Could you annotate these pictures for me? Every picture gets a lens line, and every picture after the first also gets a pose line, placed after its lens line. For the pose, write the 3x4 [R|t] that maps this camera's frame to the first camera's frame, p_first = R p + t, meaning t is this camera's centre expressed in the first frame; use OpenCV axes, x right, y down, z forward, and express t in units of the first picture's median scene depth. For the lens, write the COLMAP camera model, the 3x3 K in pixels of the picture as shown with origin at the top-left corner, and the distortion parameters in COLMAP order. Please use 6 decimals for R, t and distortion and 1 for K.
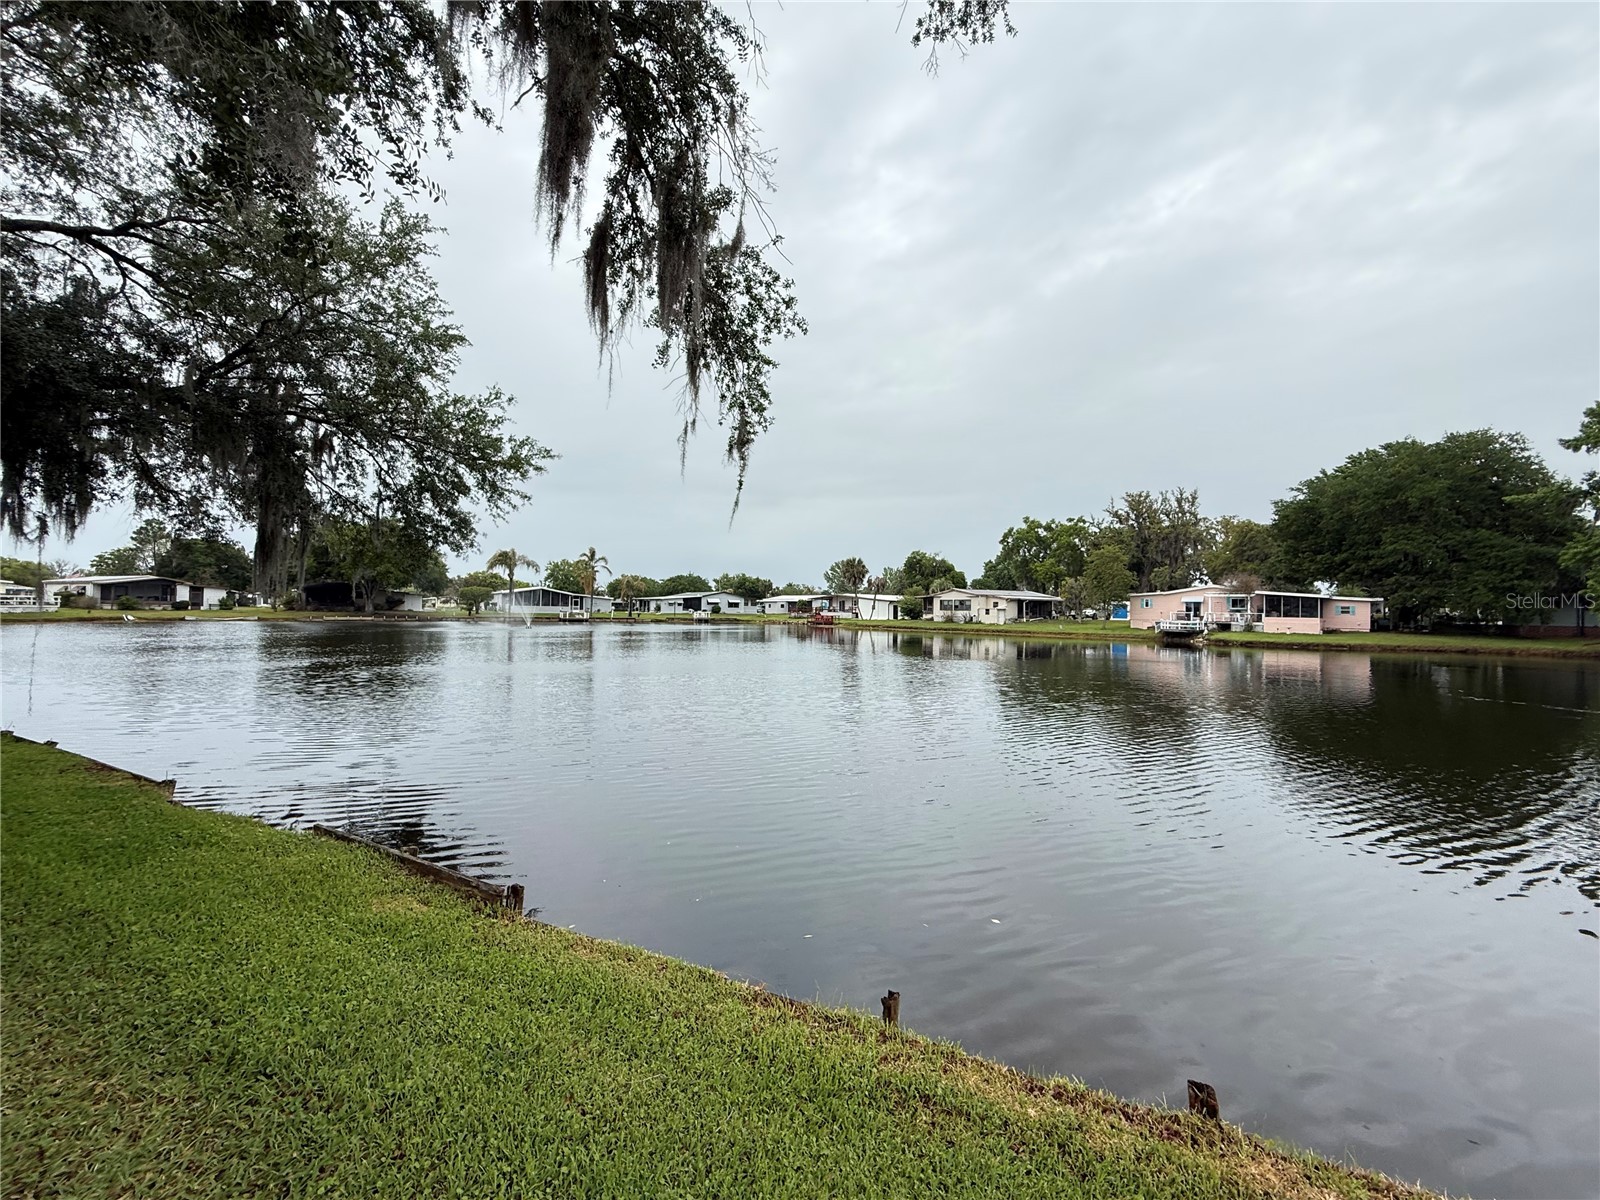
lens RADIAL K [[642.9, 0, 800.0], [0, 642.9, 600.0], [0, 0, 1]] dist [0.001182, 0.000761]
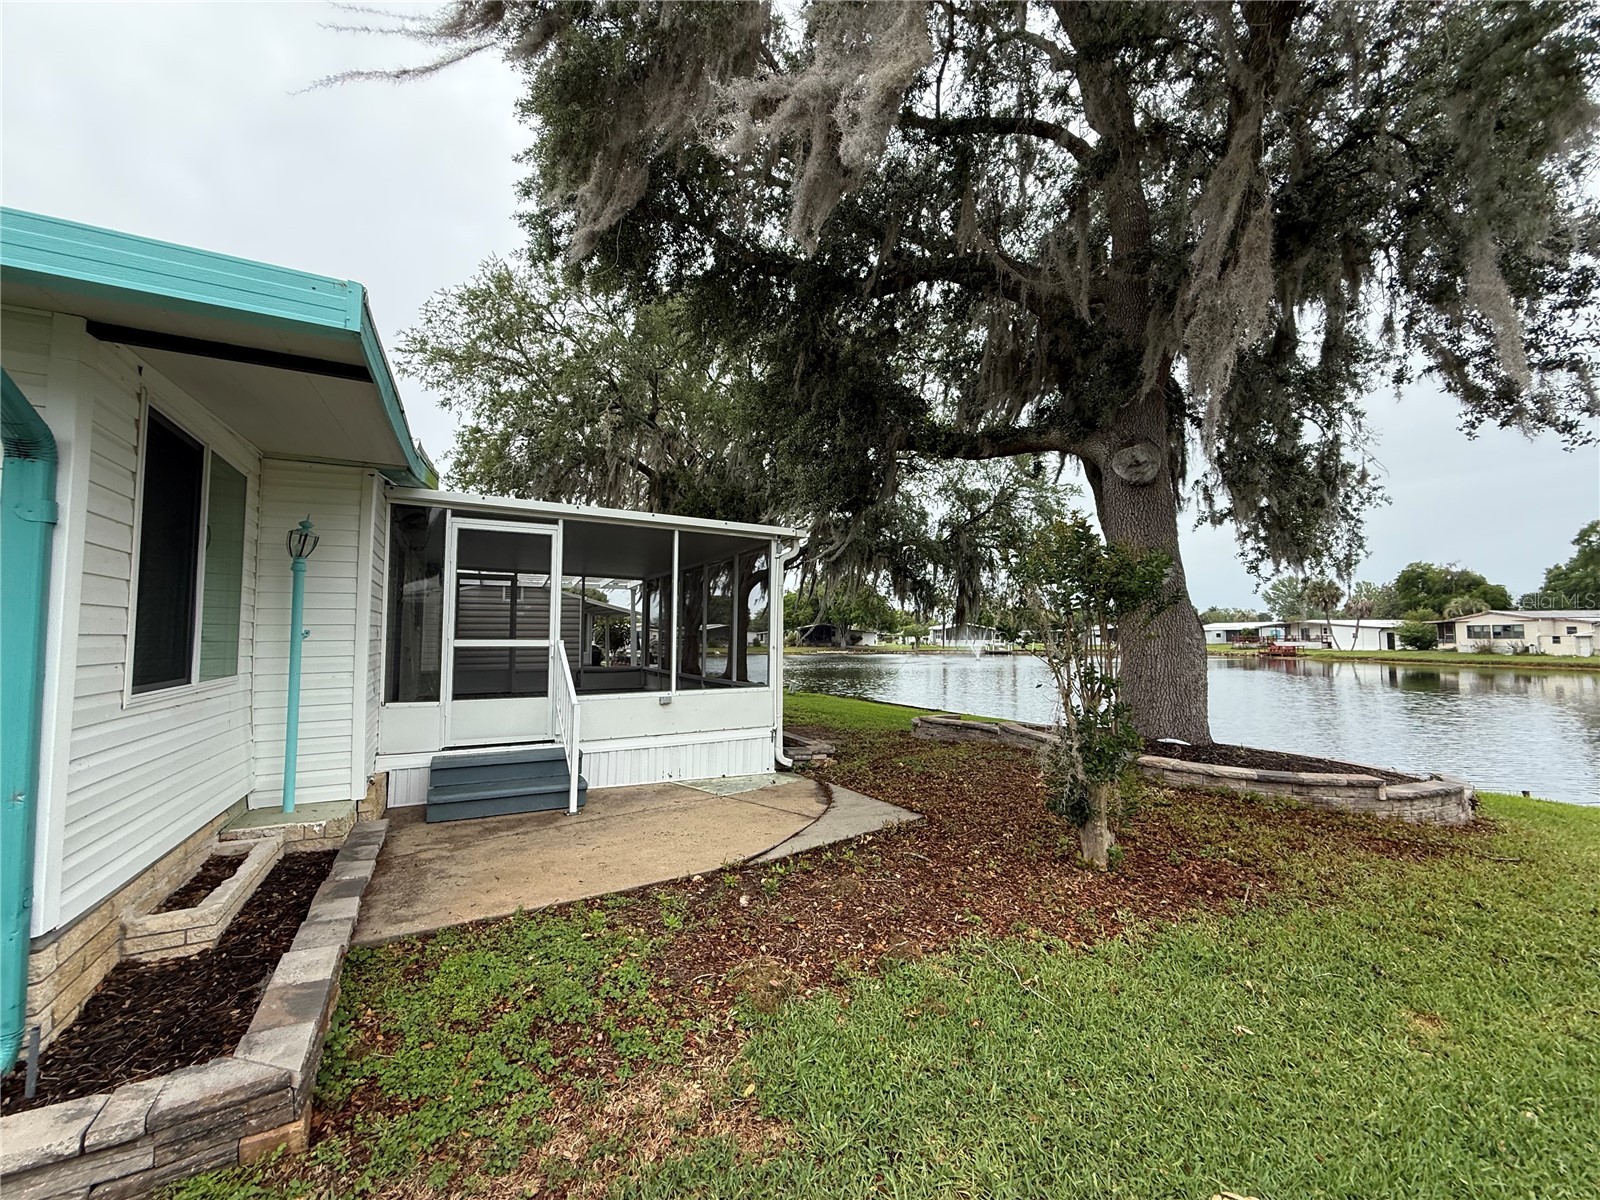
lens RADIAL K [[642.9, 0, 800.0], [0, 642.9, 600.0], [0, 0, 1]] dist [0.001182, 0.000761]
pose [[0.835817, -0.048733, -0.546841, -0.035071], [0.022883, 0.998279, -0.053989, -0.007380], [0.548531, 0.032612, 0.835494, -0.123506]]
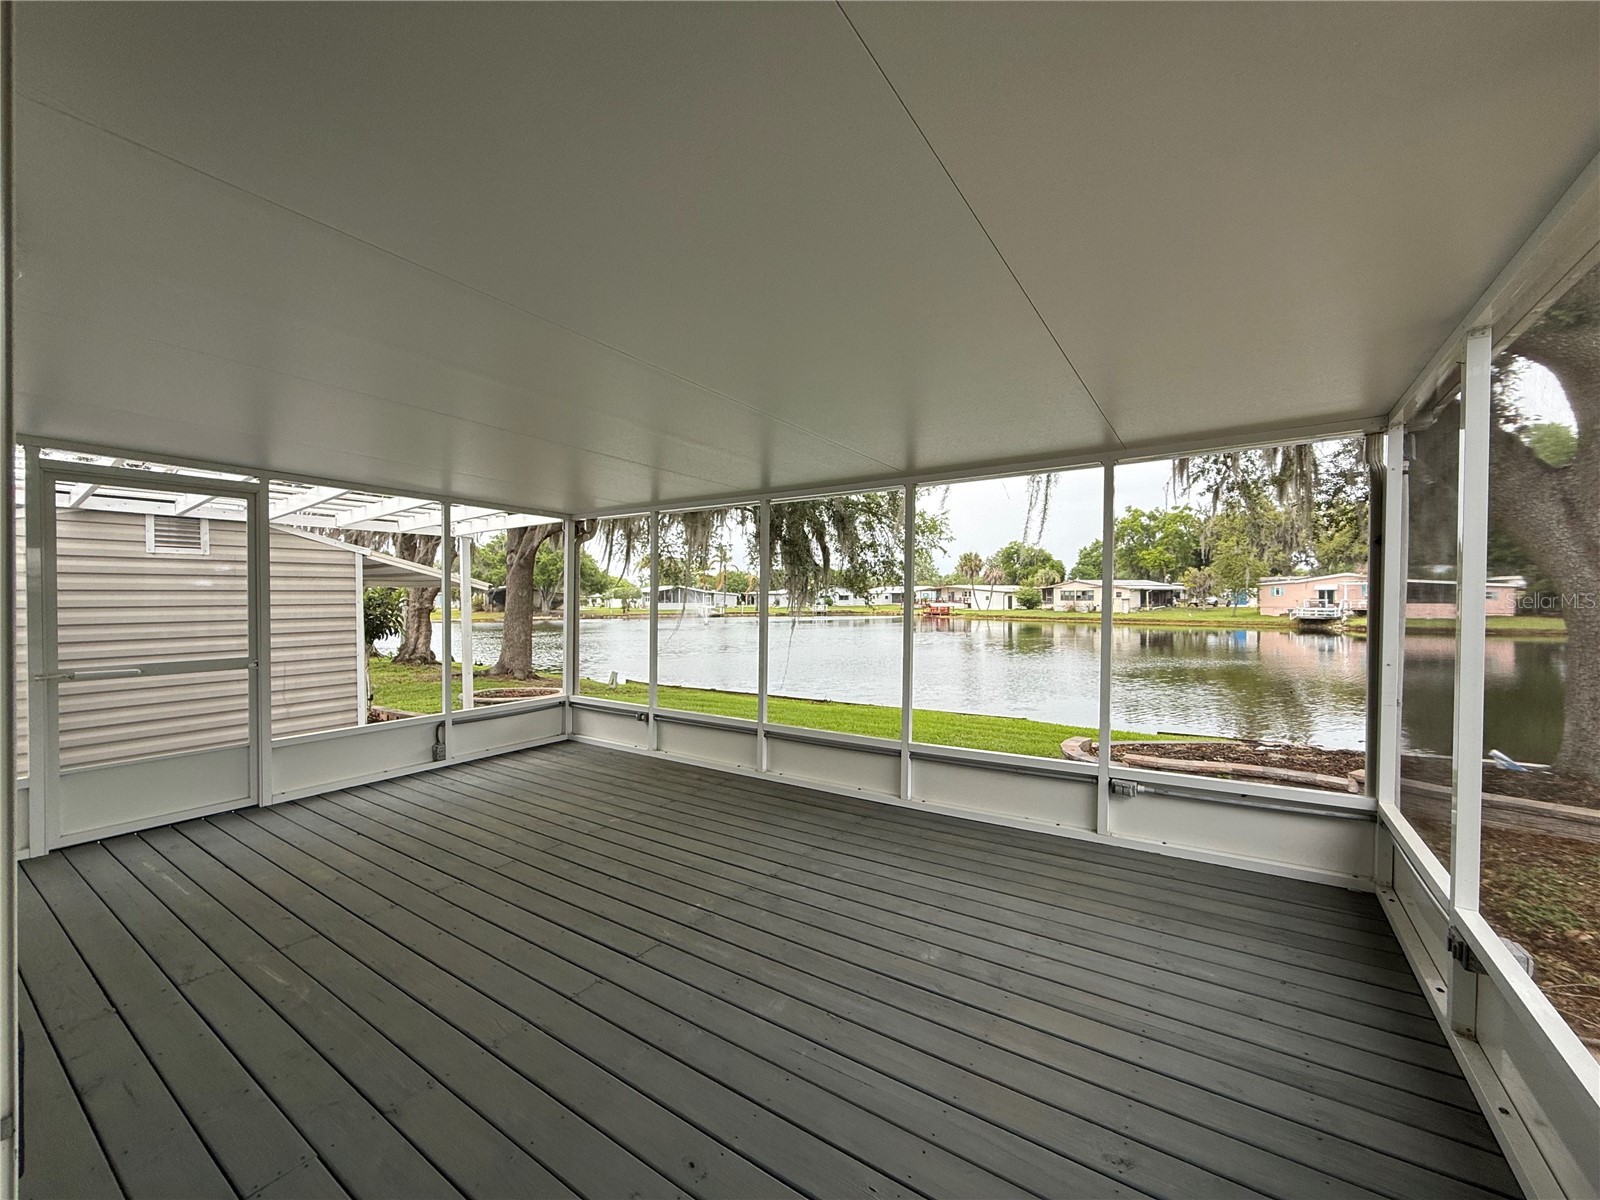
lens RADIAL K [[637.1, 0, 800.0], [0, 637.1, 600.0], [0, 0, 1]] dist [0.000145, -0.000016]
pose [[0.995306, -0.019461, -0.094799, -0.109864], [0.021220, 0.999620, 0.017577, -0.012314], [0.094421, -0.019507, 0.995341, -0.090151]]
